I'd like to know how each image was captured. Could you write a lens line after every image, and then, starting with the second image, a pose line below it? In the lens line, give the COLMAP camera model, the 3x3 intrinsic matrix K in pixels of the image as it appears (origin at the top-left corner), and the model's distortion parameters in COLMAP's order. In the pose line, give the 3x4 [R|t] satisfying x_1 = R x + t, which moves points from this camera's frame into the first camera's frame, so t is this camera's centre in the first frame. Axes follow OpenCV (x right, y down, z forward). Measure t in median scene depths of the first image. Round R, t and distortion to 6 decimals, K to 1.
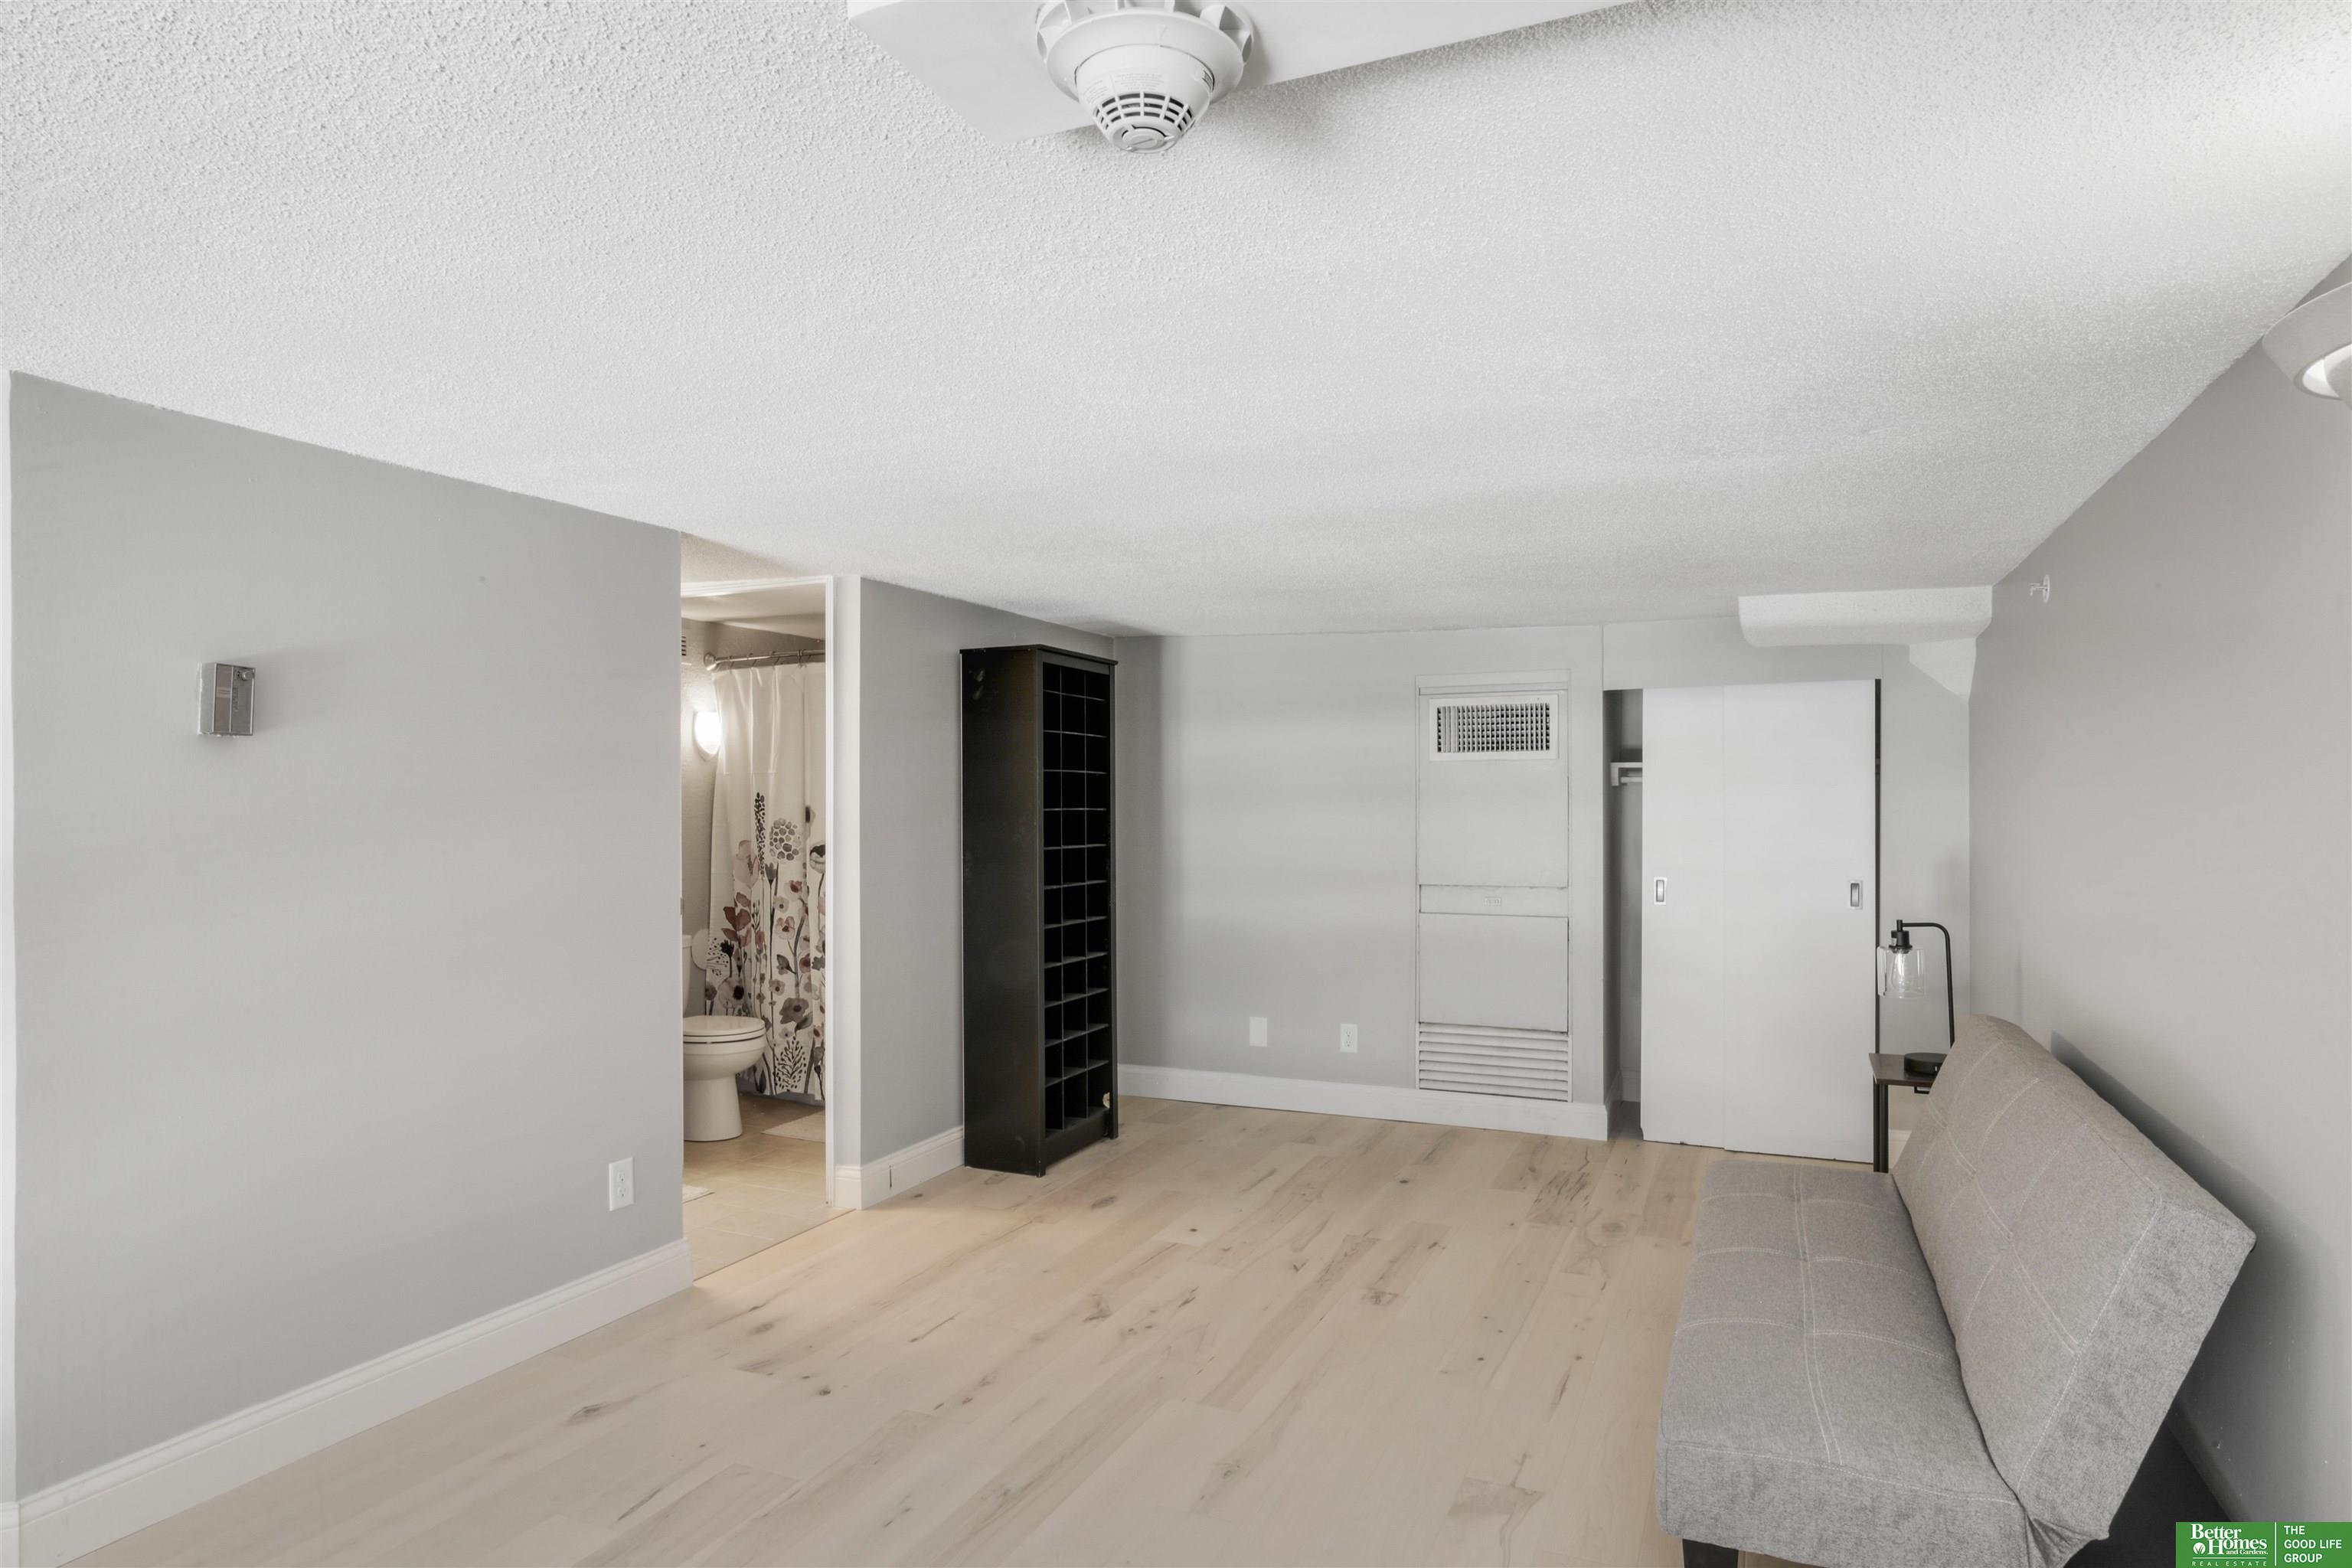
lens RADIAL K [[1320.5, 0, 1180.7], [0, 1320.5, 793.2], [0, 0, 1]] dist [-0.018286, 0.000986]
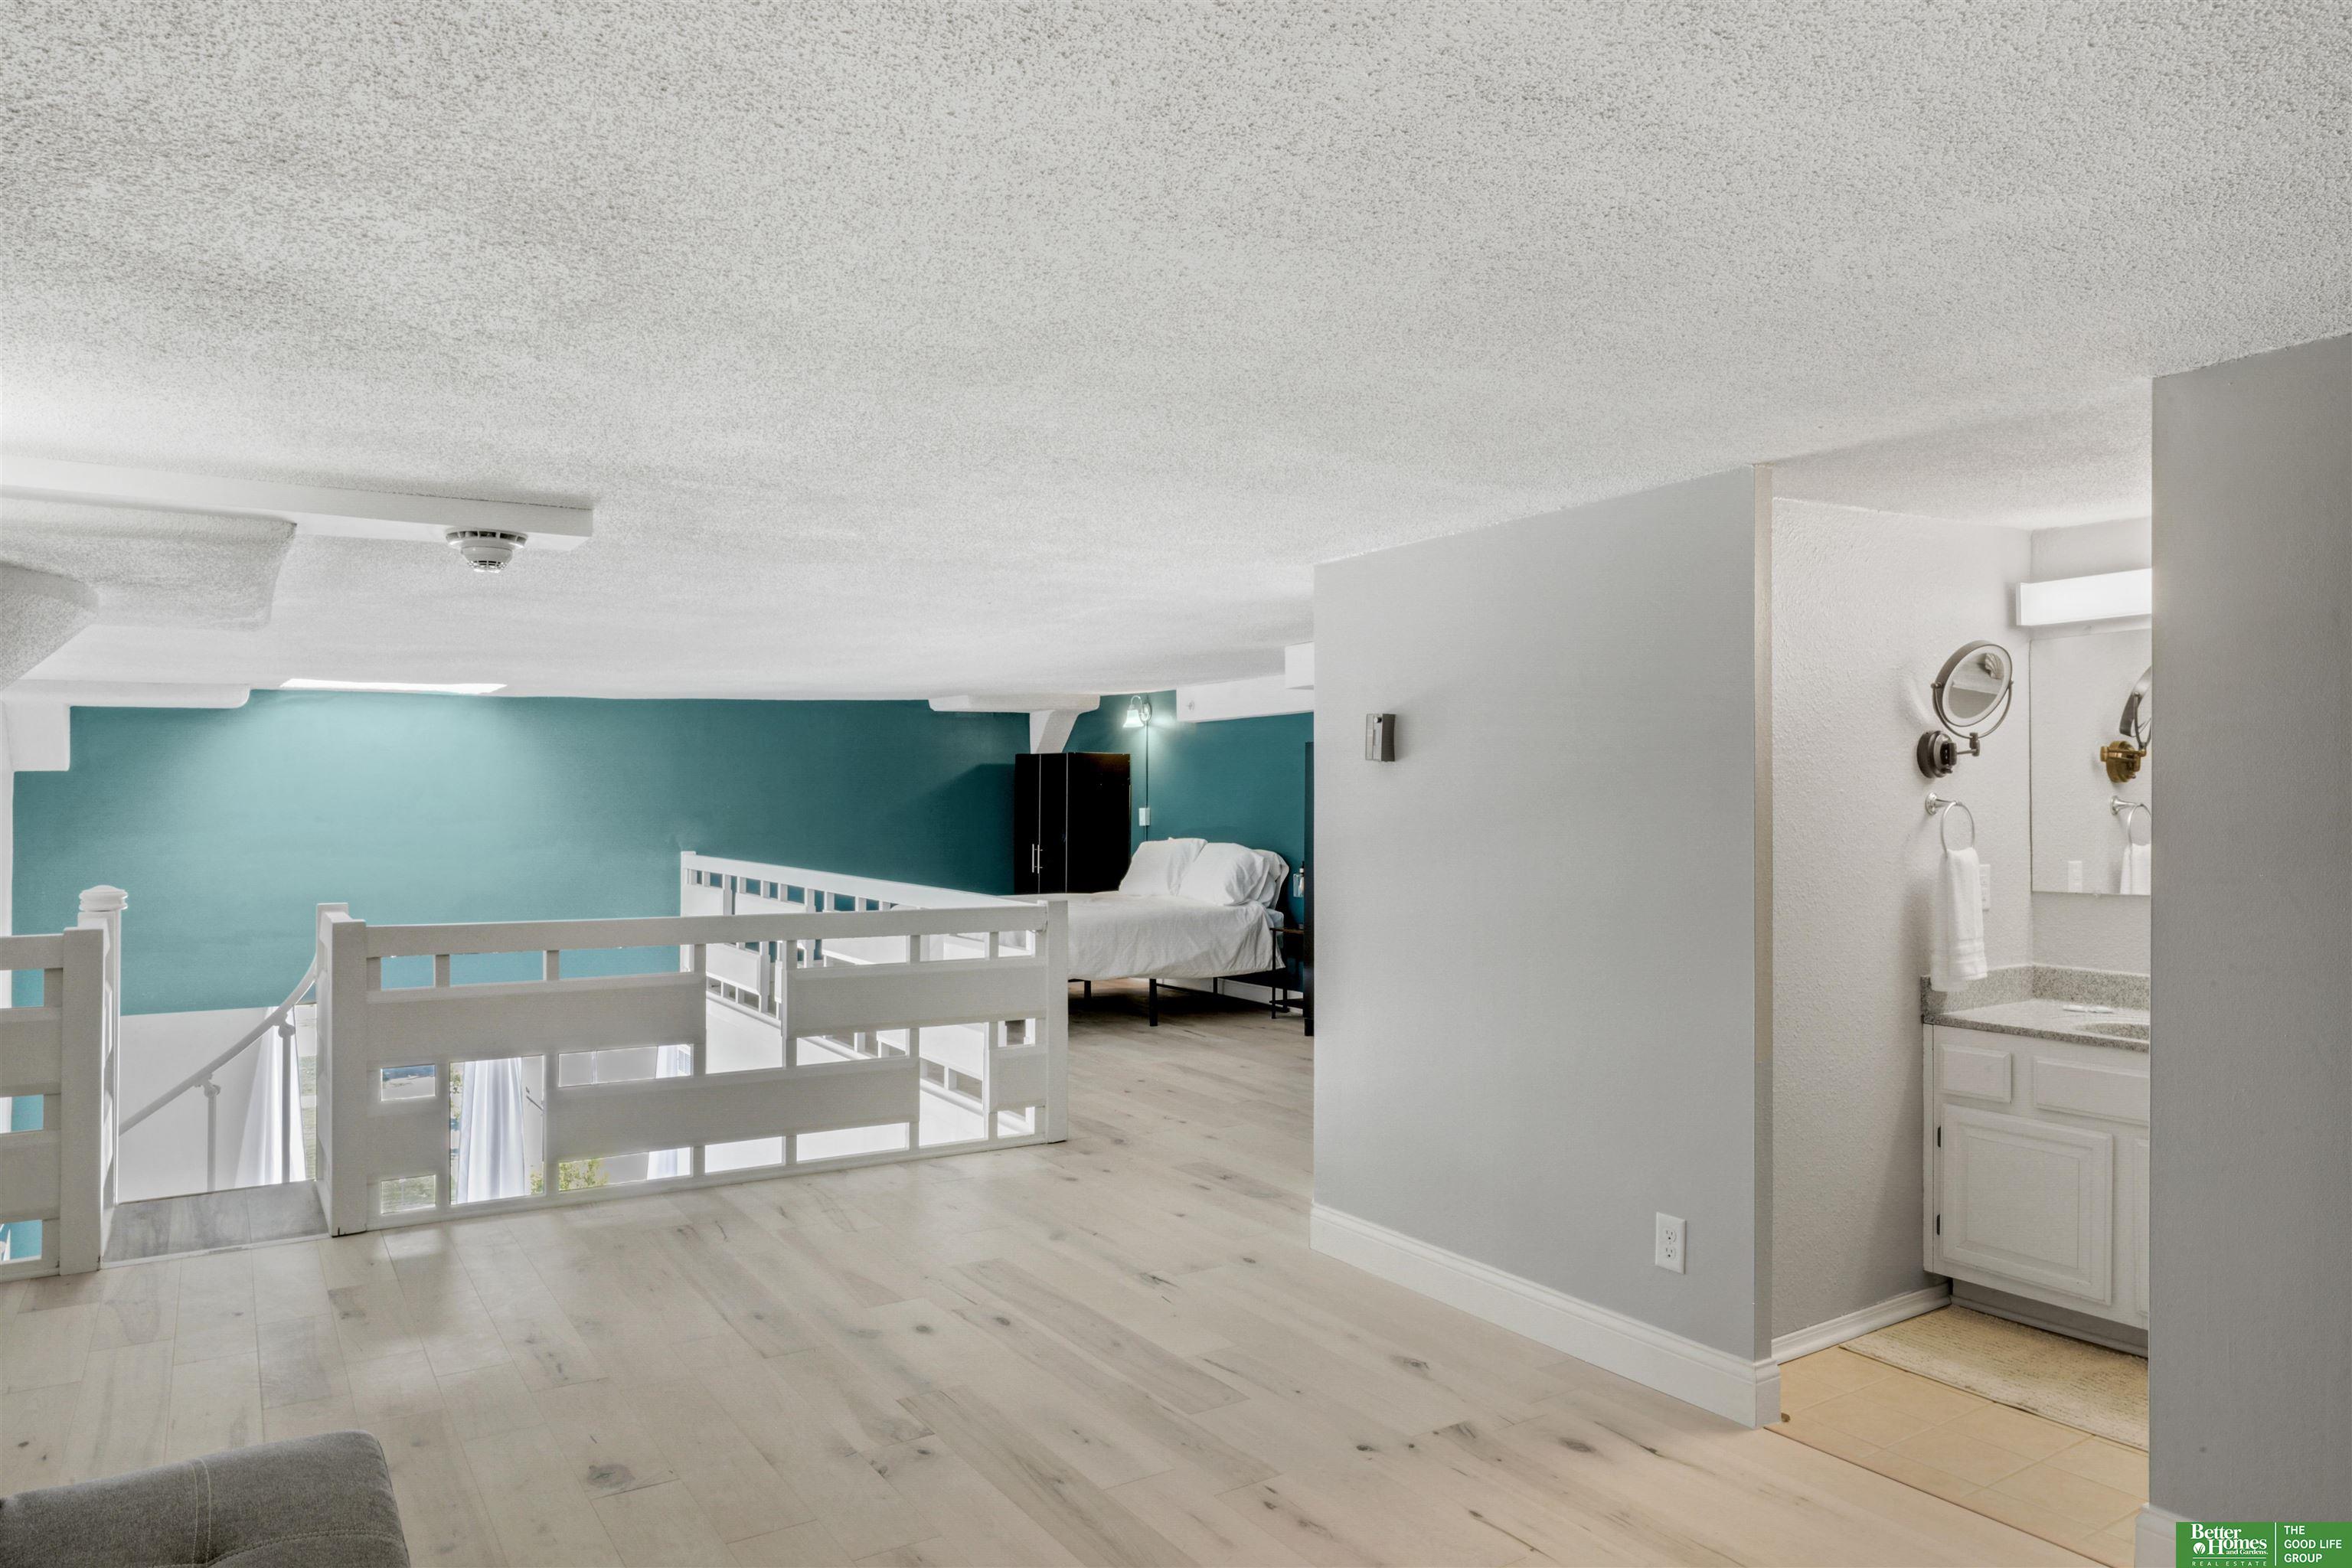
lens RADIAL K [[1466.9, 0, 1180.5], [0, 1466.9, 791.4], [0, 0, 1]] dist [0.004569, 0.000544]
pose [[-0.541332, -0.011626, -0.840729, 0.664055], [0.007860, 0.999791, -0.018886, 0.014308], [0.840772, -0.016831, -0.541127, 1.445914]]
